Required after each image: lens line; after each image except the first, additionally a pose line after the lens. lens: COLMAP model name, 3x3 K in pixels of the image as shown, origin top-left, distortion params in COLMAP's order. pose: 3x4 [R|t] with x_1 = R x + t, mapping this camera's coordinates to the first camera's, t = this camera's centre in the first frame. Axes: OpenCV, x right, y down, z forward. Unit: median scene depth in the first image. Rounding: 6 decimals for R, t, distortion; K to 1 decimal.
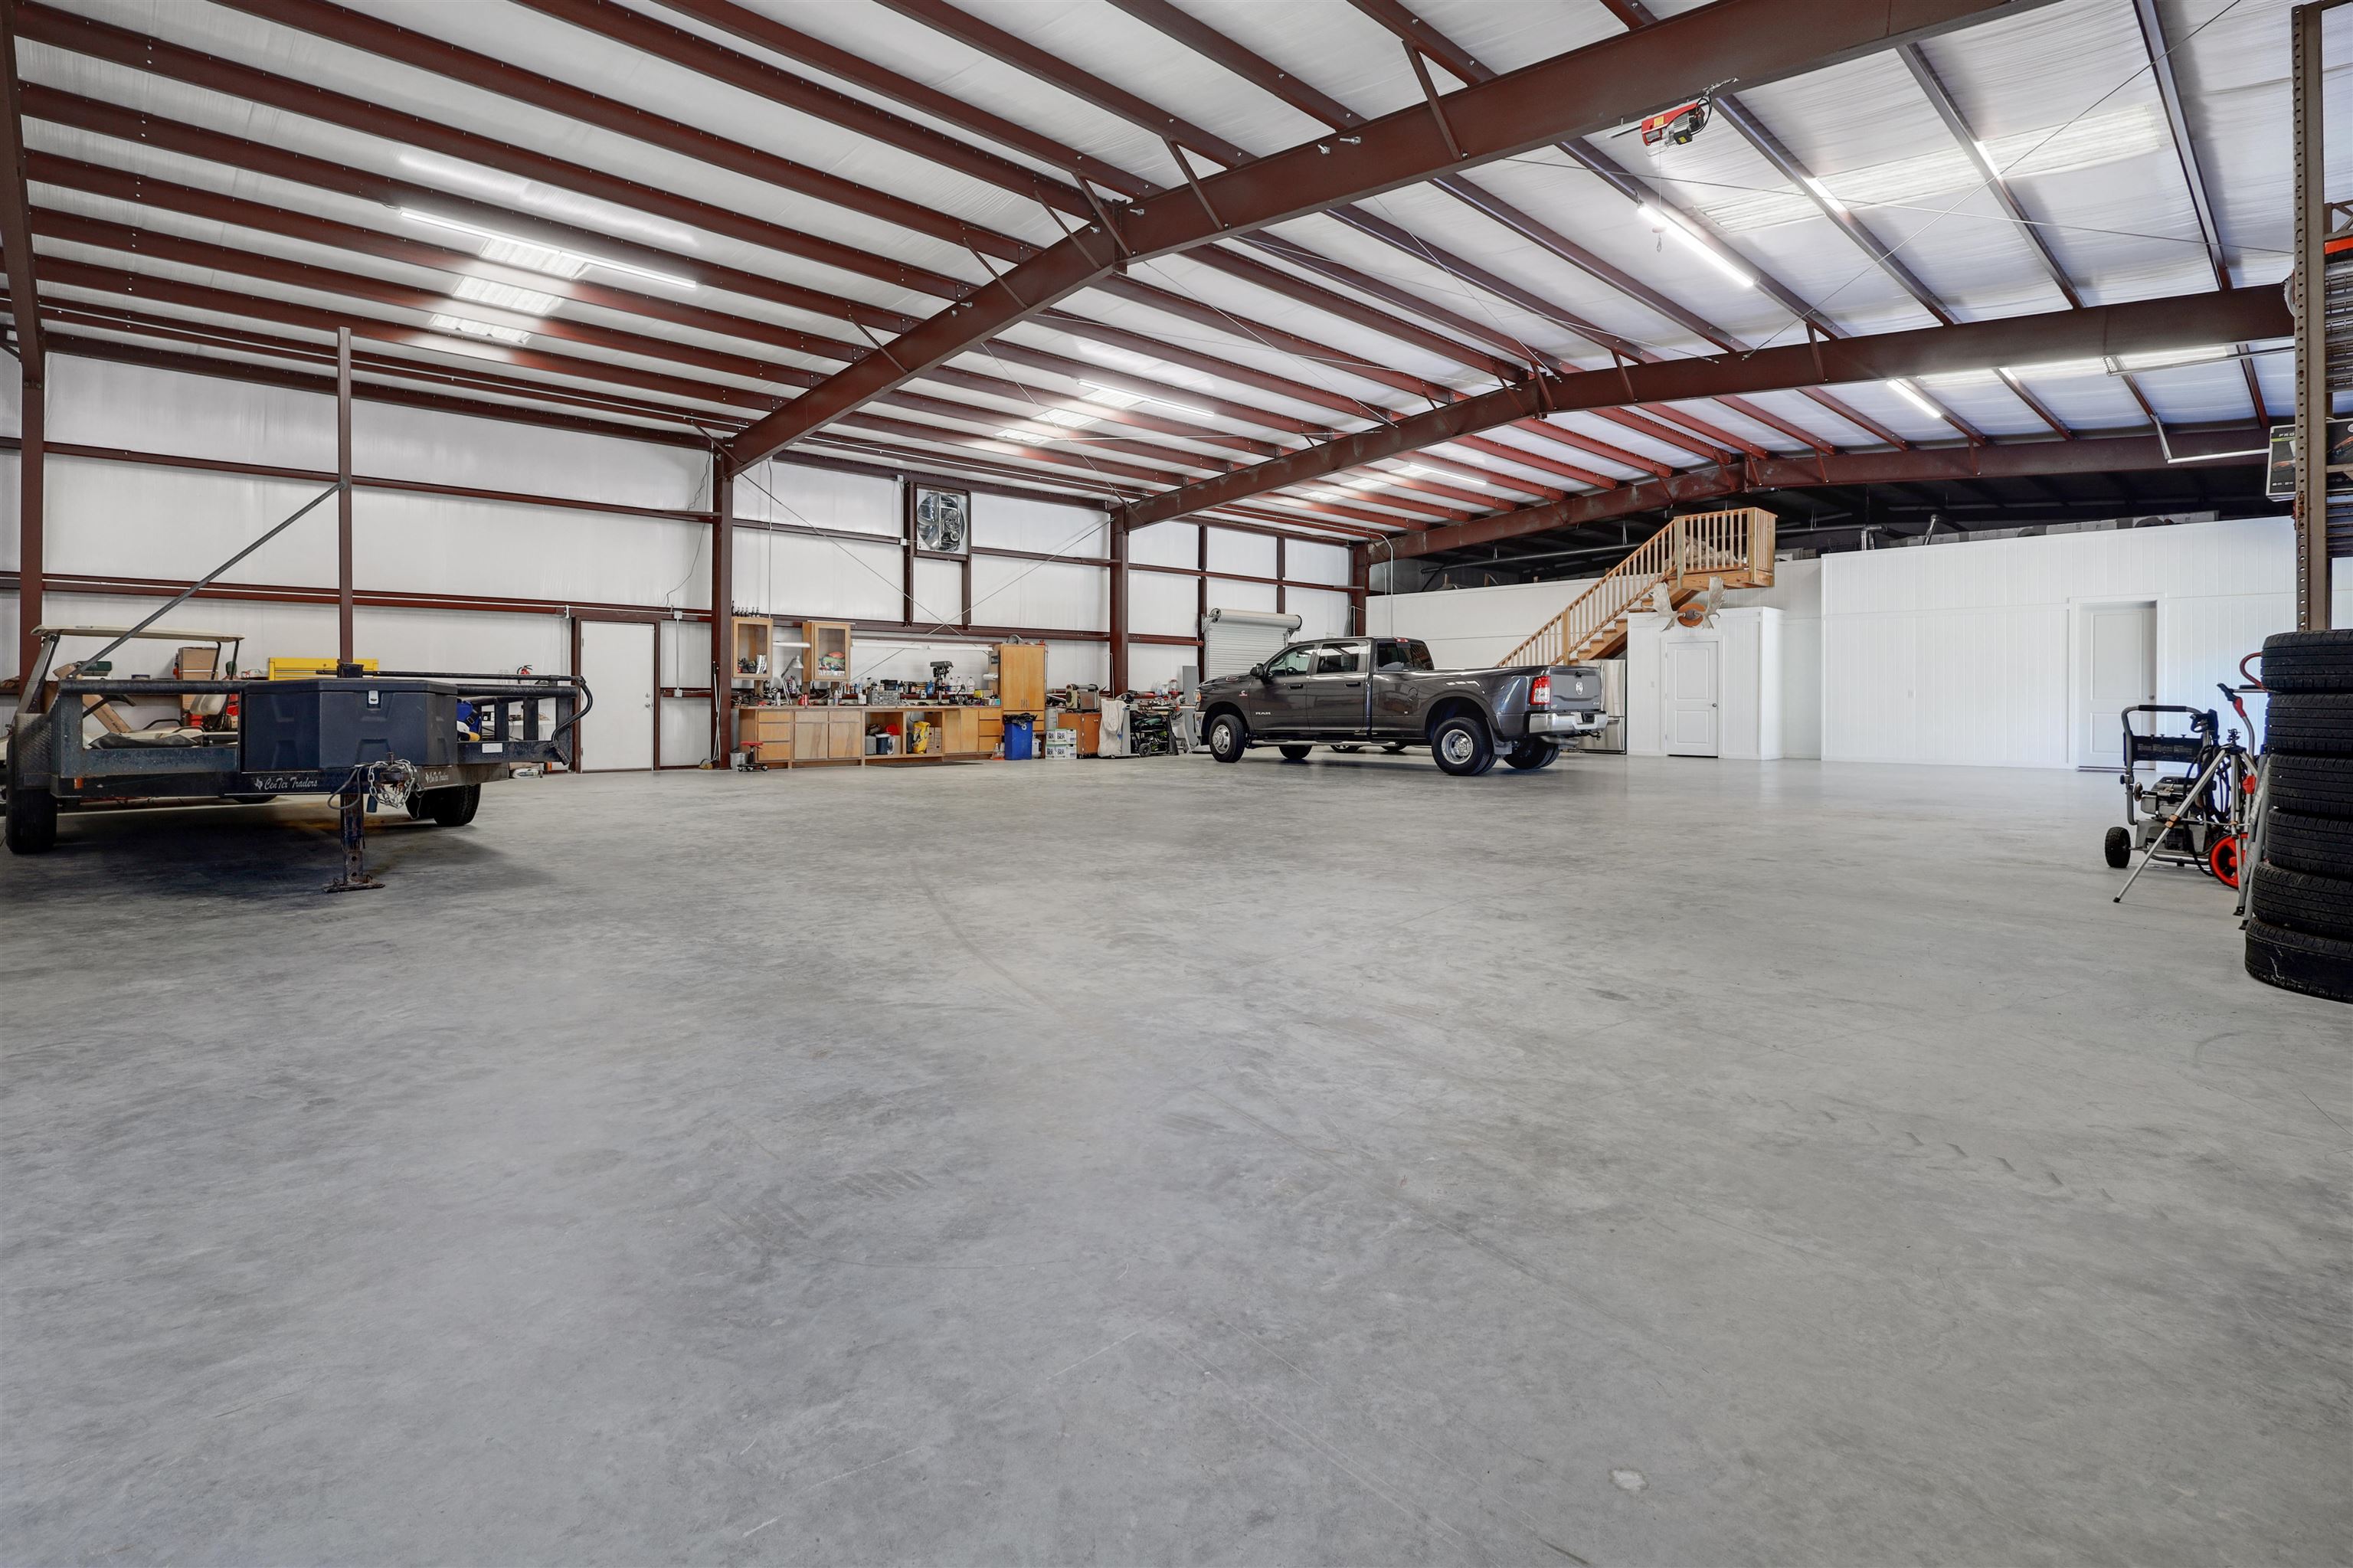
lens RADIAL K [[1109.9, 0, 1175.7], [0, 1109.9, 691.5], [0, 0, 1]] dist [-0.001939, 0.000144]
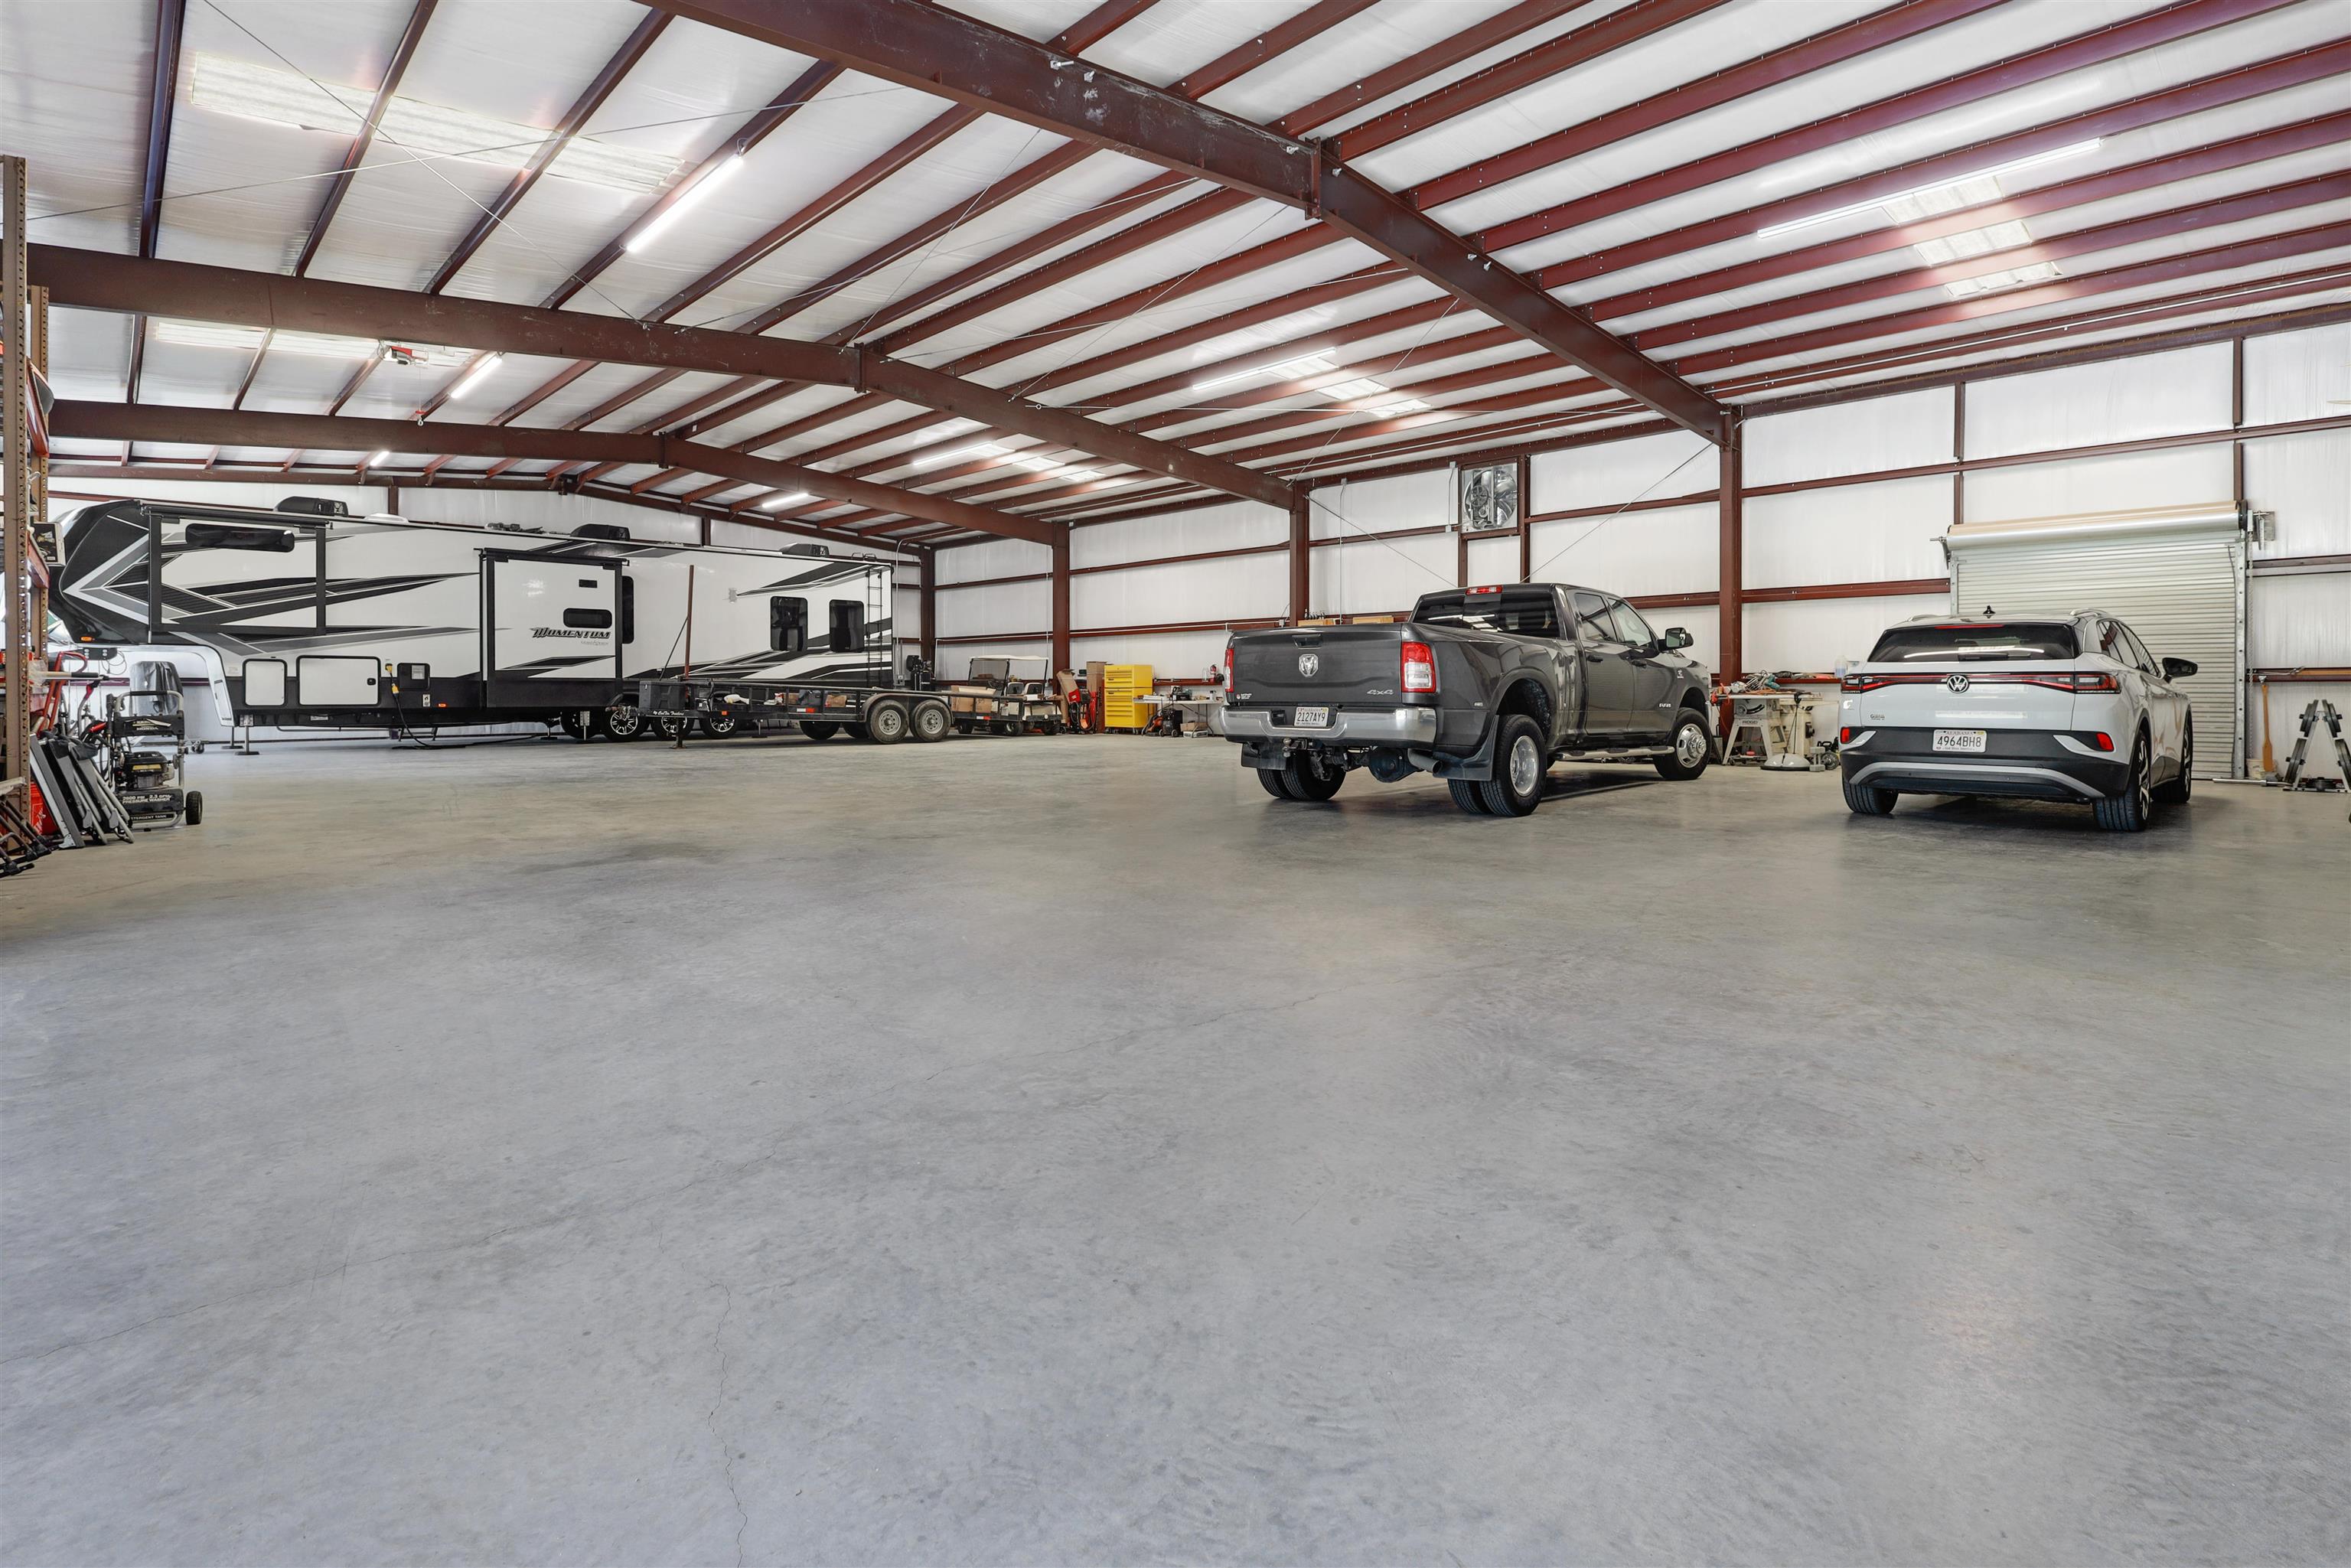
lens RADIAL K [[1136.6, 0, 1173.8], [0, 1136.6, 695.1], [0, 0, 1]] dist [-0.001982, 0.000650]
pose [[-0.034994, 0.018367, -0.999219, 0.772860], [0.002327, 0.999830, 0.018297, -0.004747], [0.999385, -0.001685, -0.035031, 0.787766]]
